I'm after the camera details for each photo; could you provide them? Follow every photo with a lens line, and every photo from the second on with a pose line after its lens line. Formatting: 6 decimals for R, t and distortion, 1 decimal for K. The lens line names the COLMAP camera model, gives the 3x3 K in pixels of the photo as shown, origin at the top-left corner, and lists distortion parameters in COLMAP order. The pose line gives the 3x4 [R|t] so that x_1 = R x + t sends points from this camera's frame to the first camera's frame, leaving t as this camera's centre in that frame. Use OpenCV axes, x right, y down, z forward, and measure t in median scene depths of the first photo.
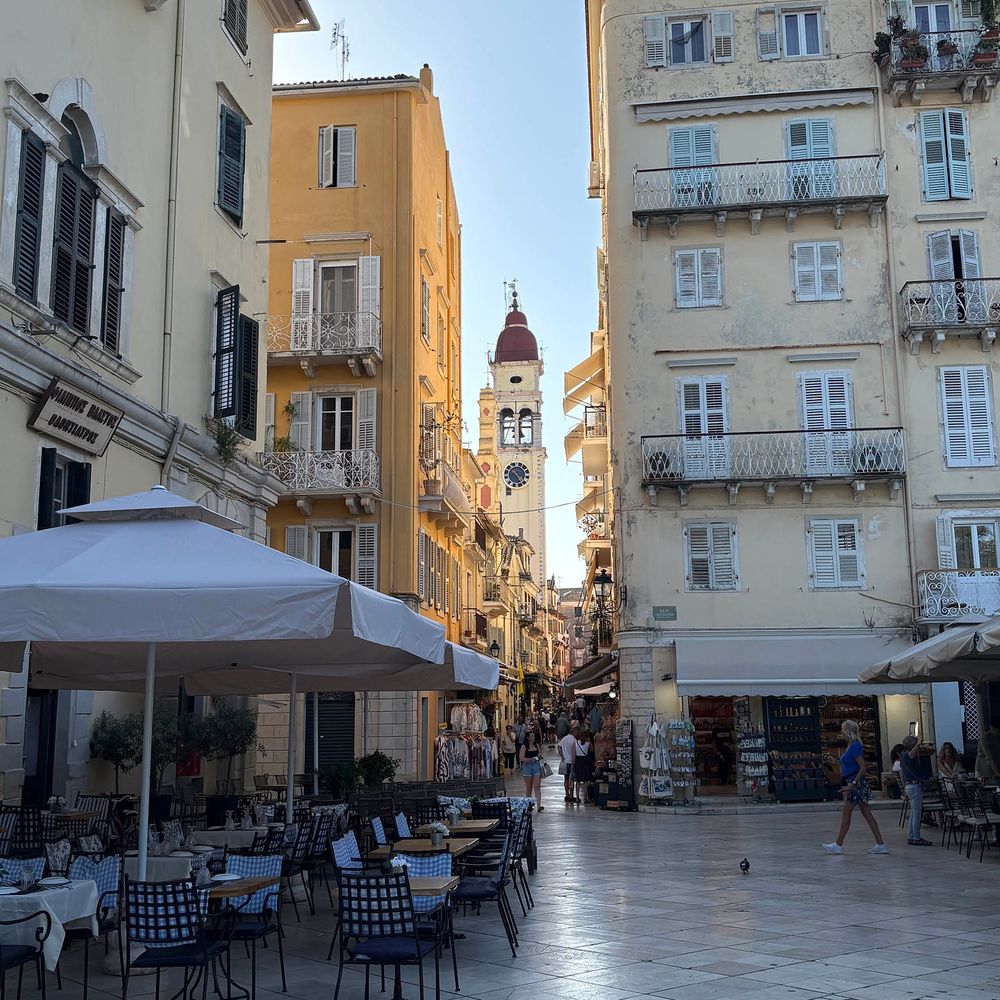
lens RADIAL K [[1320.1, 0, 500.0], [0, 1320.1, 500.0], [0, 0, 1]] dist [0.005979, 0.493949]
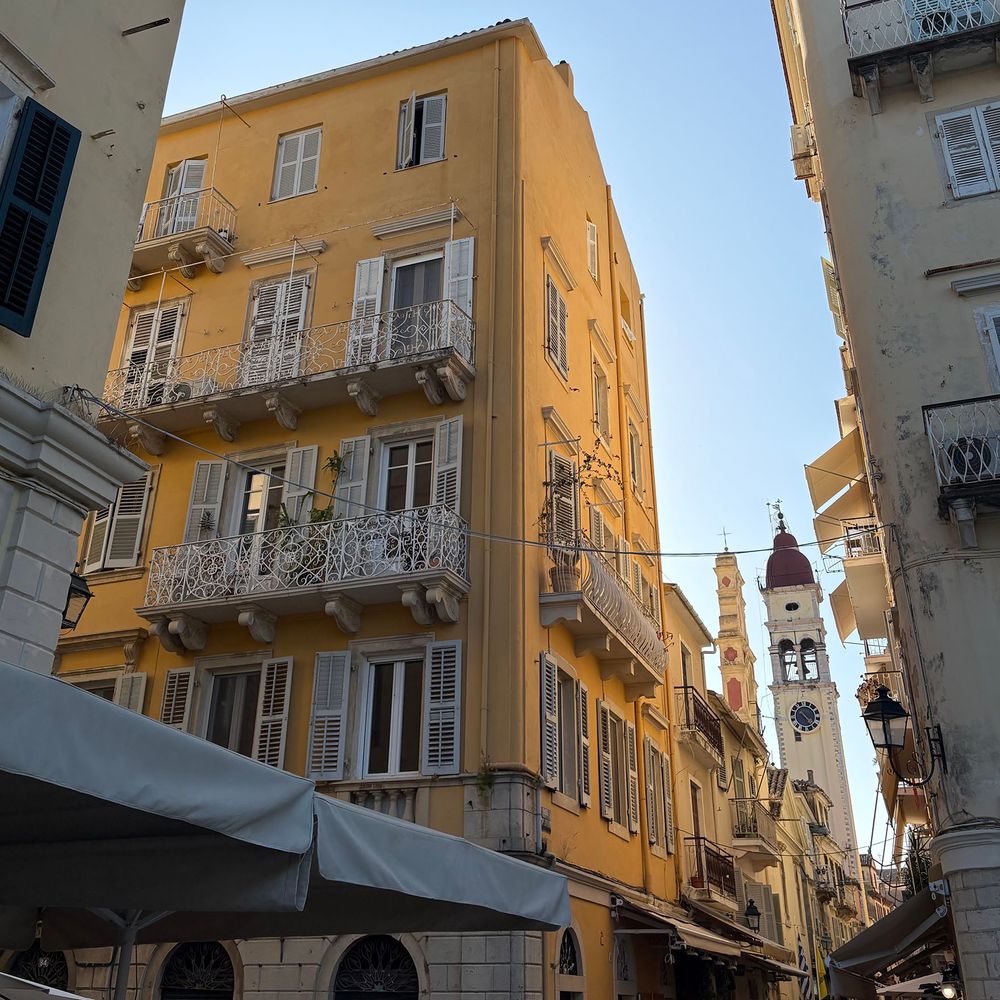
lens RADIAL K [[1132.2, 0, 498.3], [0, 1132.2, 323.9], [0, 0, 1]] dist [0.028008, -0.071852]
pose [[0.967453, -0.110127, -0.227830, 0.047135], [0.015013, 0.923727, -0.382756, 0.077140], [0.252605, 0.366878, 0.895316, 0.500626]]
